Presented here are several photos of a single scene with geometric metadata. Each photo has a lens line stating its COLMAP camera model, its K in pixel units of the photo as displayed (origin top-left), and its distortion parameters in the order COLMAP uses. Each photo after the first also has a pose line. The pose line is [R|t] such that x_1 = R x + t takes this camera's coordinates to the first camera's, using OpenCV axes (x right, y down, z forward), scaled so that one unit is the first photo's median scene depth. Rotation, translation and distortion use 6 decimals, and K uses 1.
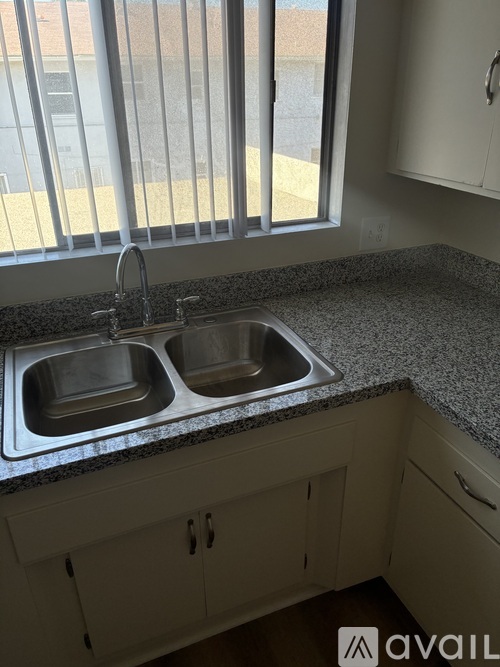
lens RADIAL K [[493.6, 0, 250.0], [0, 493.6, 333.5], [0, 0, 1]] dist [0.001566, 0.000521]
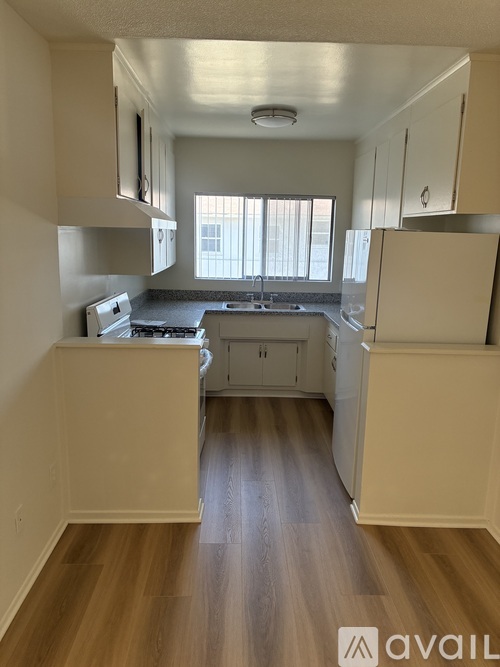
lens RADIAL K [[509.6, 0, 250.0], [0, 509.6, 333.5], [0, 0, 1]] dist [0.008035, 0.002173]
pose [[0.925661, 0.088666, -0.367819, 1.017759], [-0.184645, 0.954390, -0.234618, 1.019646], [0.330240, 0.285093, 0.899813, -2.102510]]
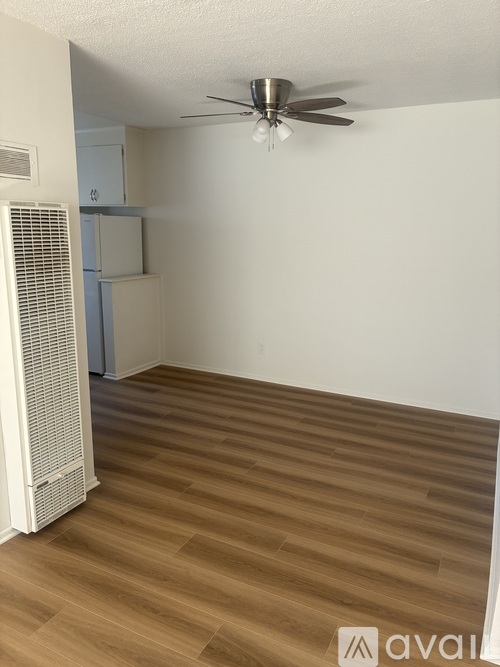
lens RADIAL K [[509.6, 0, 250.0], [0, 509.6, 333.5], [0, 0, 1]] dist [0.008035, 0.002173]
pose [[0.778366, -0.134106, 0.613321, -0.620576], [0.277712, 0.949691, -0.144789, 1.624278], [-0.563048, 0.283026, 0.776449, -3.296863]]
